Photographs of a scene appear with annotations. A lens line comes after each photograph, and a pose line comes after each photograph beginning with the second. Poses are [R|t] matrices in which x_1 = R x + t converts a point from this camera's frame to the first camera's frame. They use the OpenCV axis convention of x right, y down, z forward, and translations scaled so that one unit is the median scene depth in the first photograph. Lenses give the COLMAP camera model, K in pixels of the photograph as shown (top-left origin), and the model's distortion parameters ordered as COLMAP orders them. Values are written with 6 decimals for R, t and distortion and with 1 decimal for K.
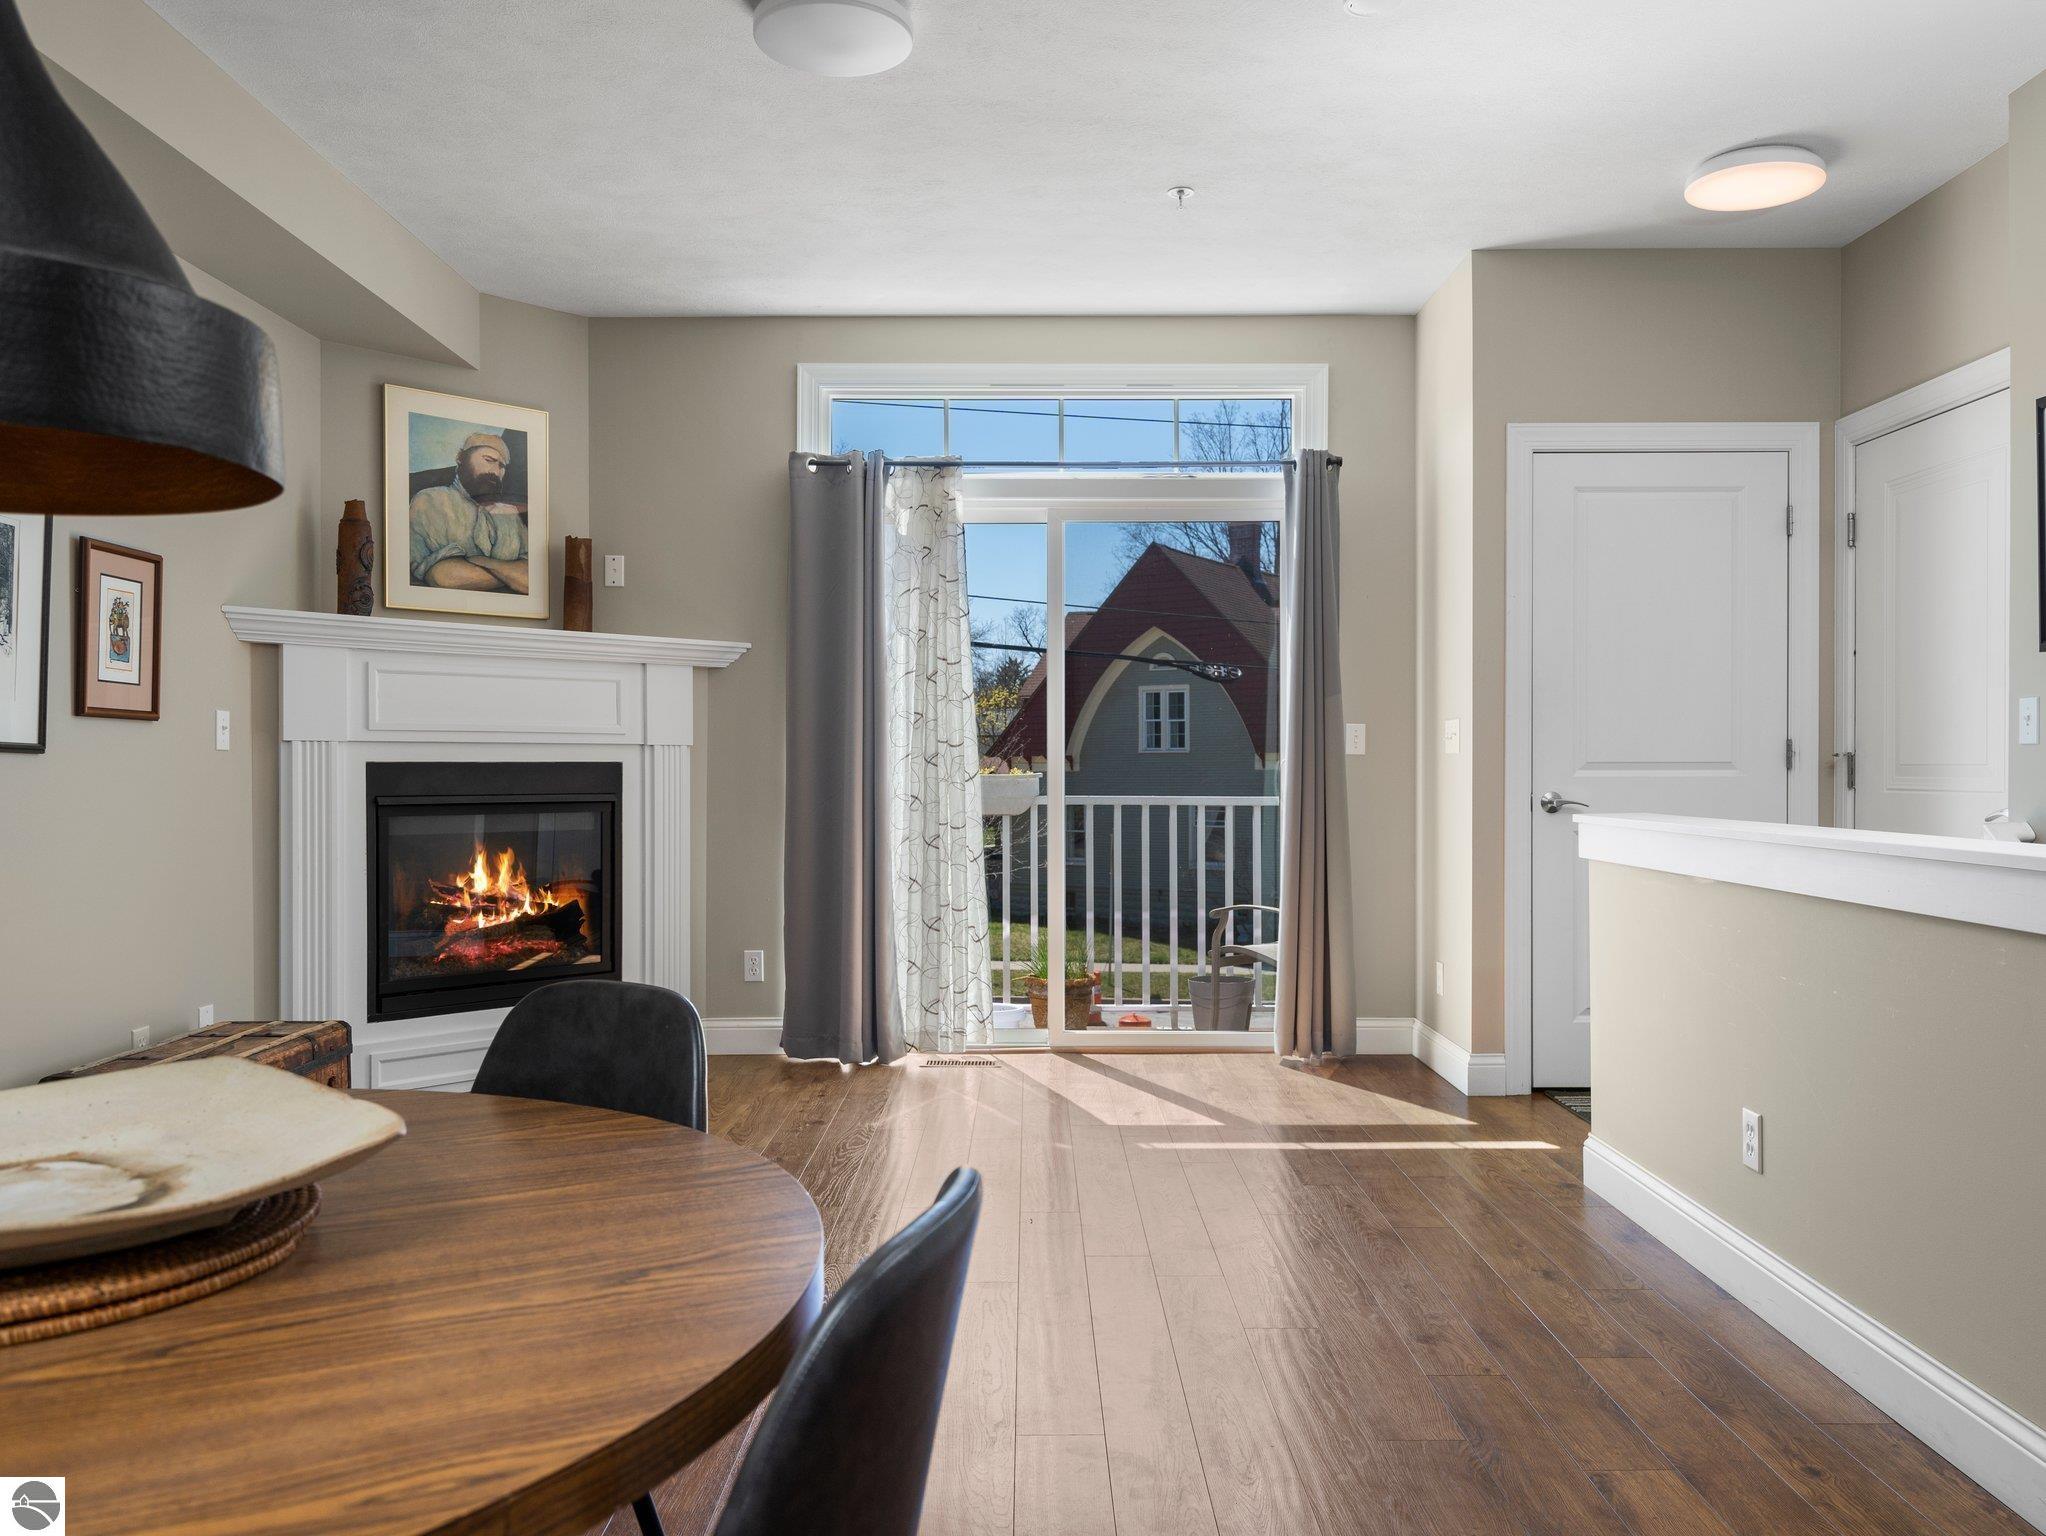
lens RADIAL K [[1592.5, 0, 1008.1], [0, 1592.5, 773.2], [0, 0, 1]] dist [0.009080, 0.003141]
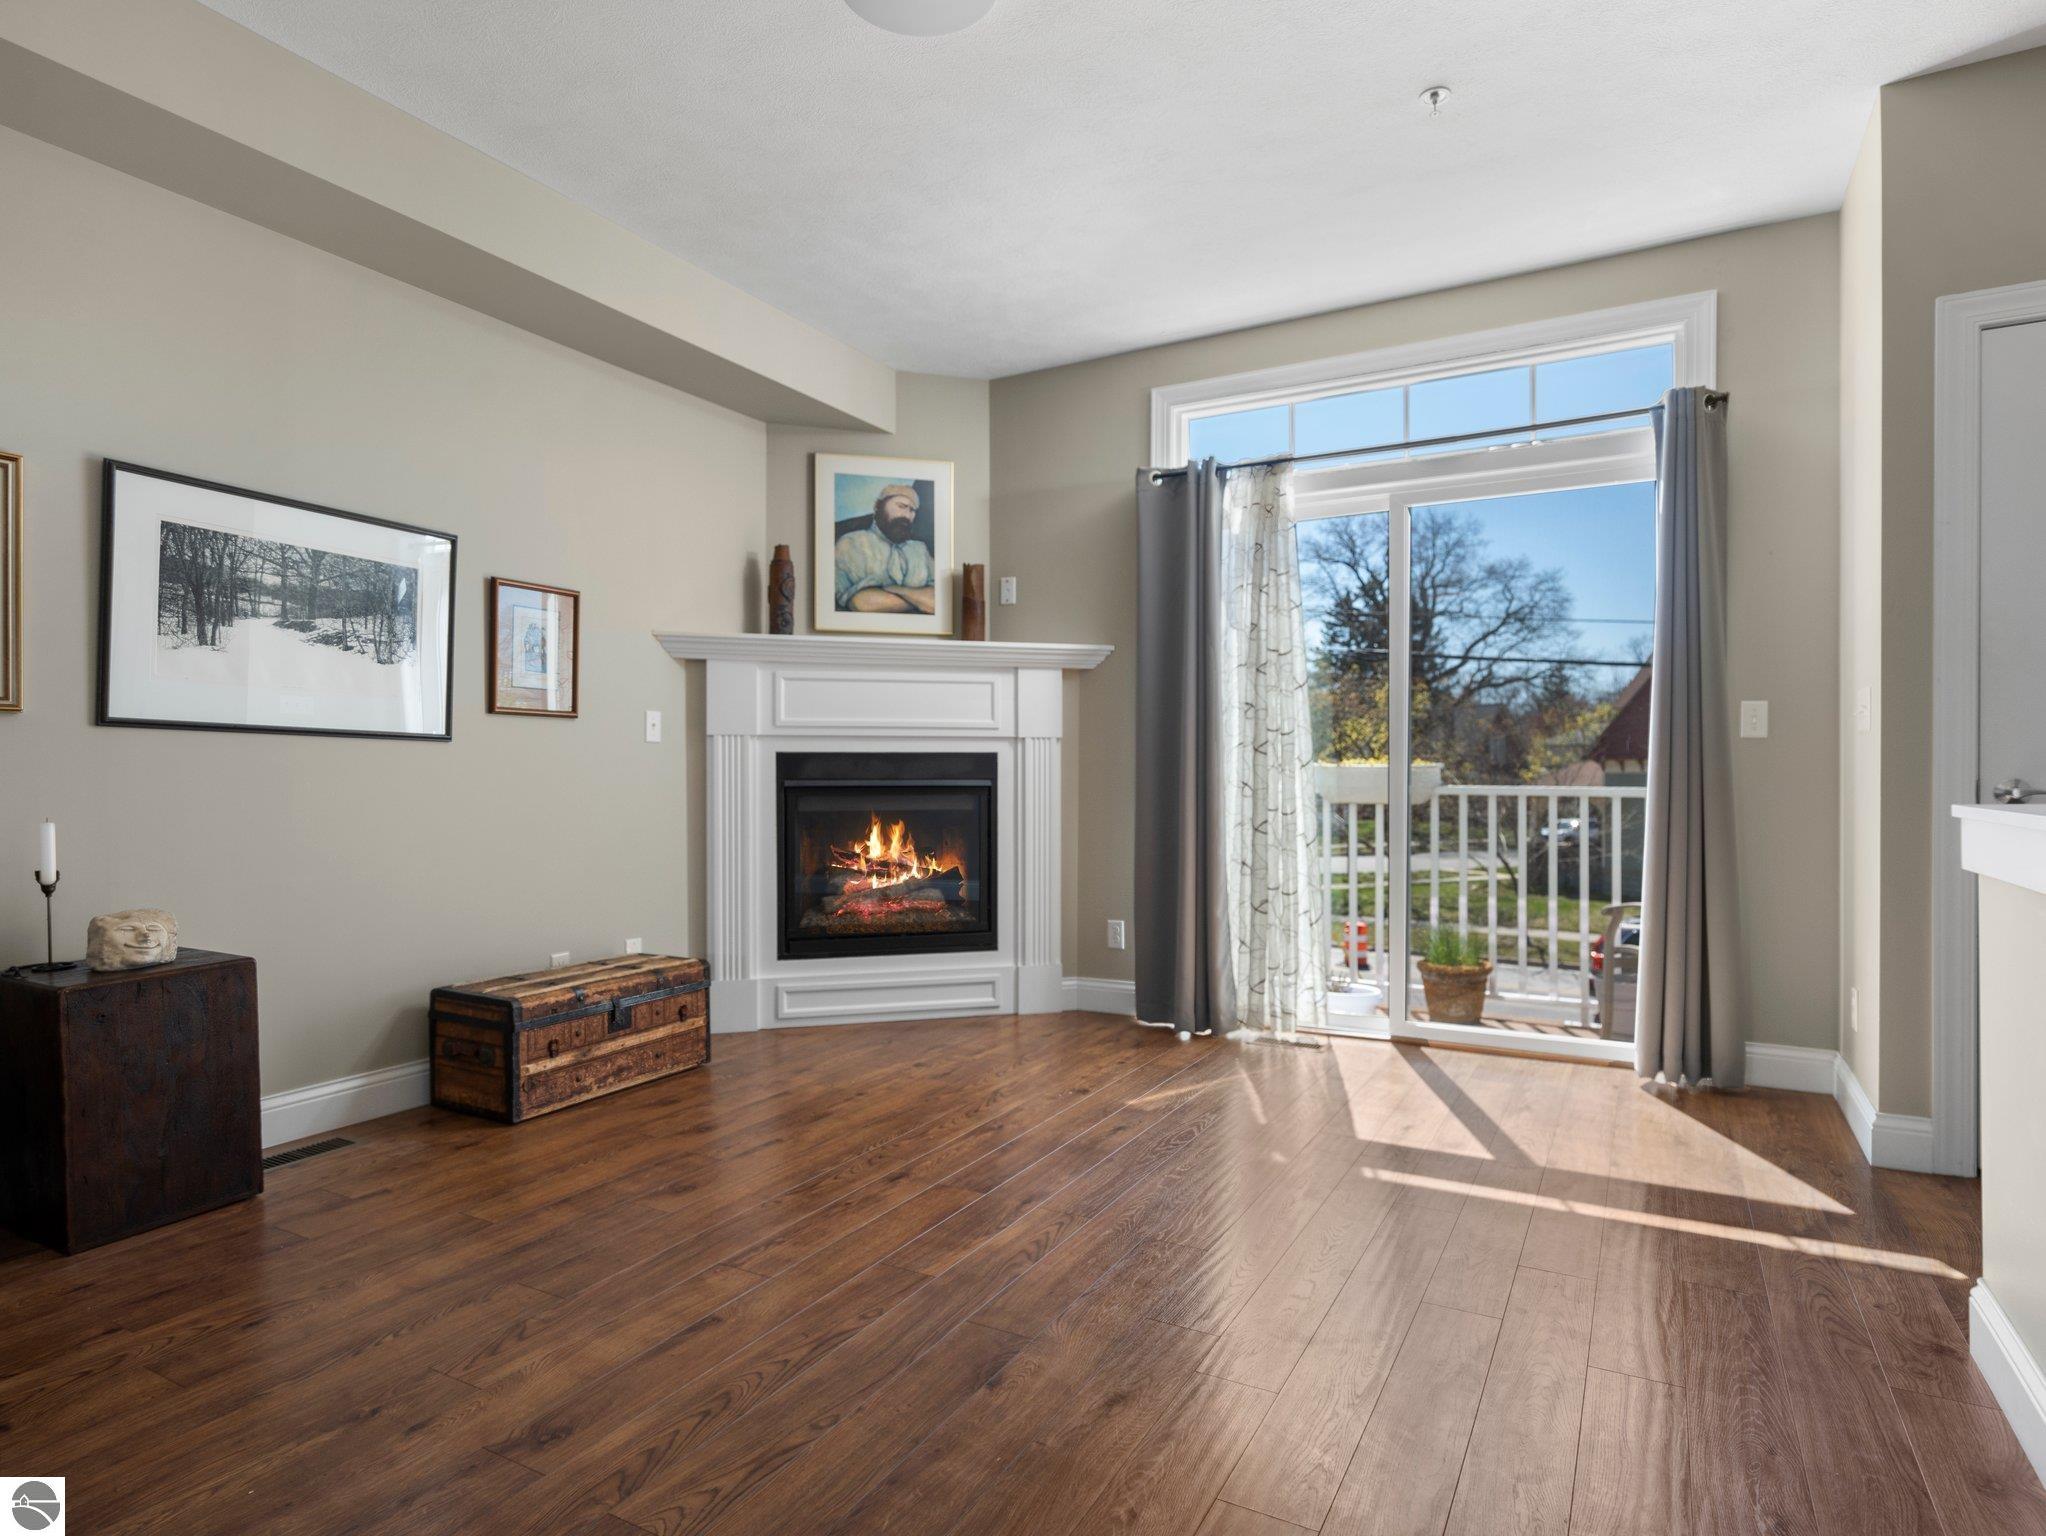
lens RADIAL K [[1140.9, 0, 1018.4], [0, 1140.9, 776.6], [0, 0, 1]] dist [-0.000433, 0.002186]
pose [[0.872902, 0.001839, -0.487893, 0.178457], [-0.001359, 0.999998, 0.001337, 0.009600], [0.487894, -0.000504, 0.872902, 0.277267]]
